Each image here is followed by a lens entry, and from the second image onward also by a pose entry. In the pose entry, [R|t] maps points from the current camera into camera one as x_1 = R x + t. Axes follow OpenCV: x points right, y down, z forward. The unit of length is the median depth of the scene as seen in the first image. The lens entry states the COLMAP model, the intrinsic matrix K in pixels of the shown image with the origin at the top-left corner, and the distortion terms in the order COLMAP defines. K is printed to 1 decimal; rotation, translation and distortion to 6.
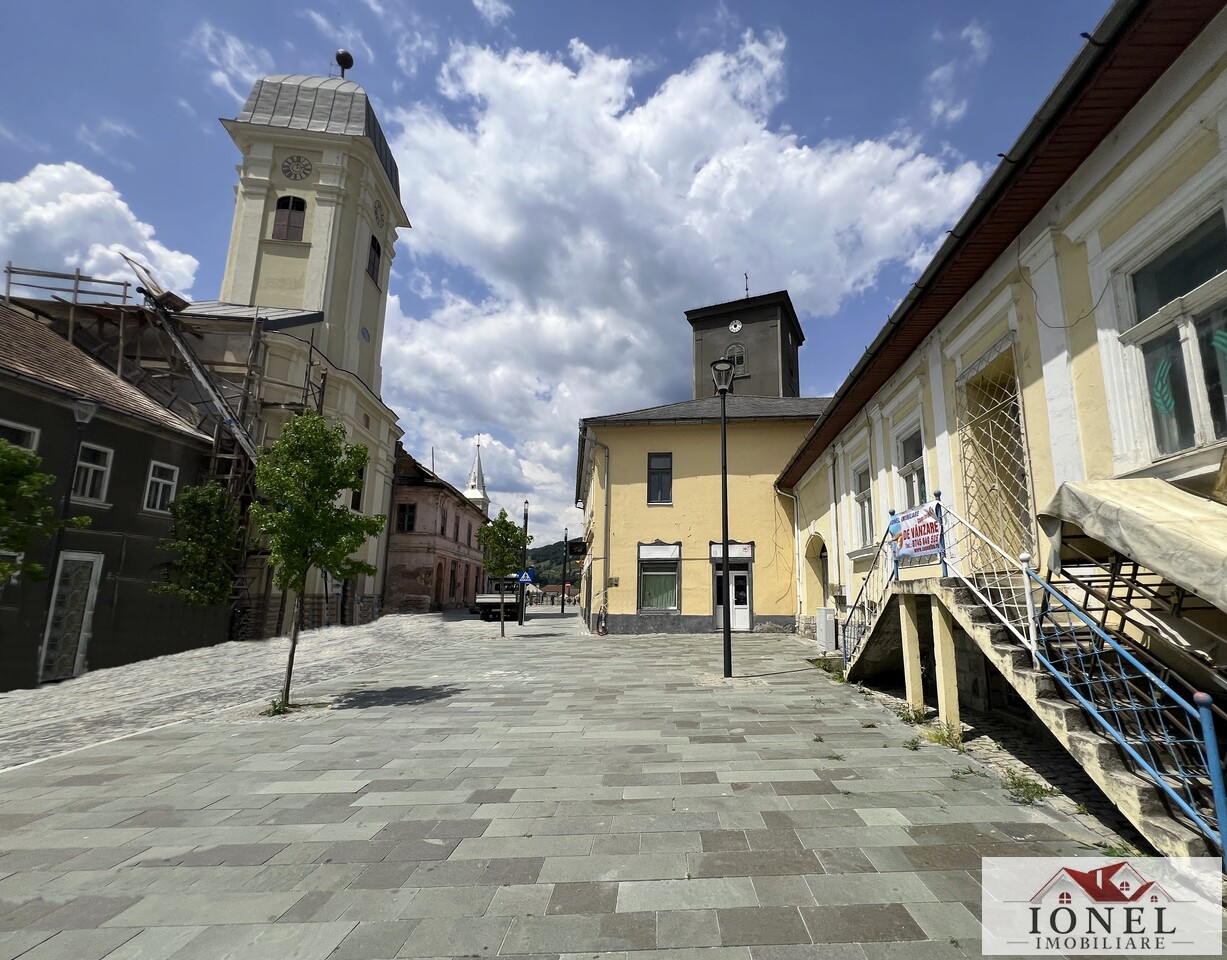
lens RADIAL K [[590.1, 0, 613.5], [0, 590.1, 480.0], [0, 0, 1]] dist [-0.000474, -0.000109]
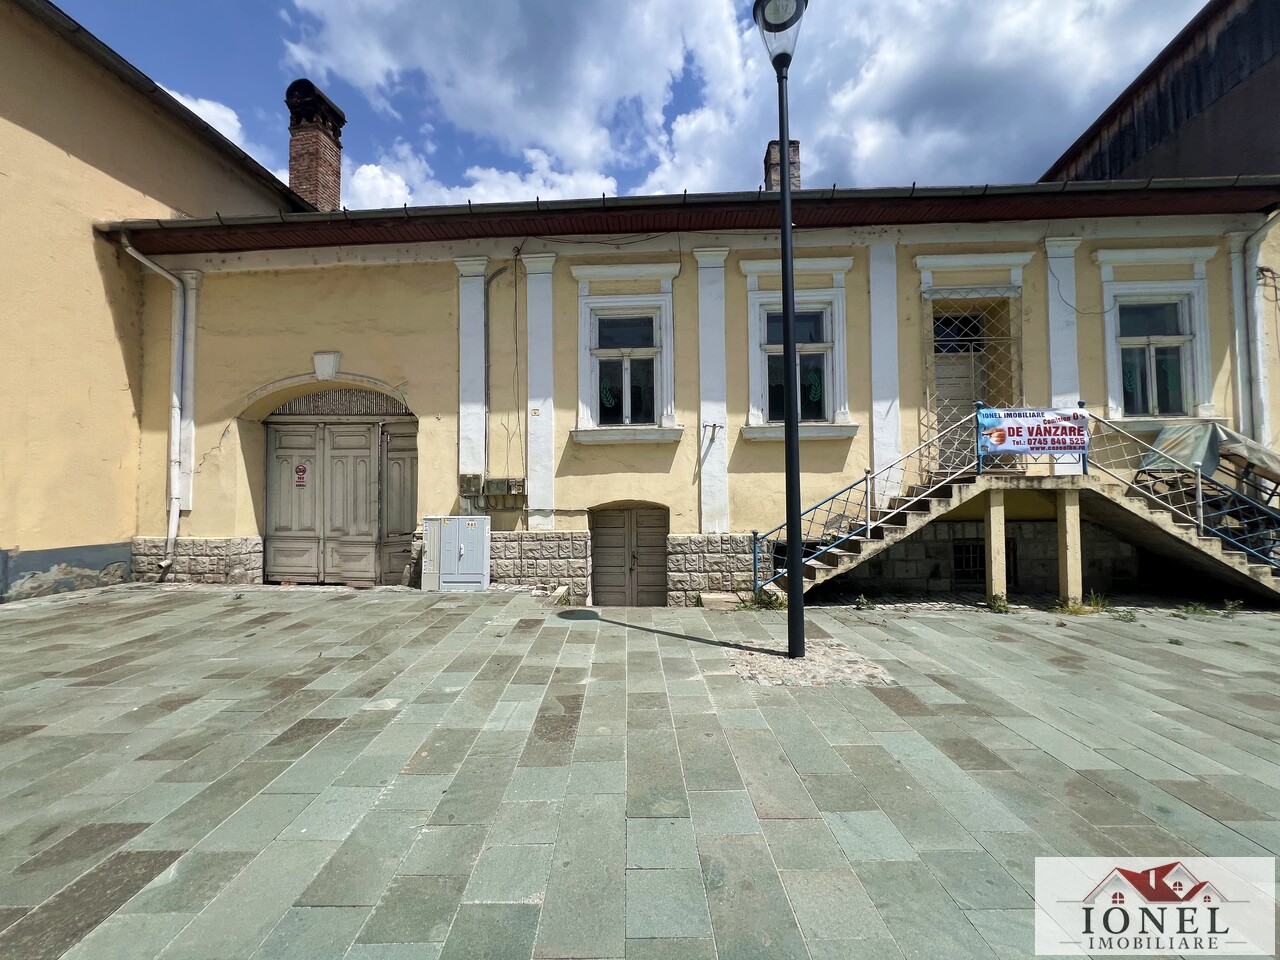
lens RADIAL K [[503.1, 0, 632.2], [0, 503.1, 468.5], [0, 0, 1]] dist [-0.002462, -0.000097]
pose [[-0.117158, 0.013281, 0.993024, -0.352820], [-0.182565, 0.982582, -0.034680, 0.376267], [-0.976188, -0.185355, -0.112693, 2.131079]]
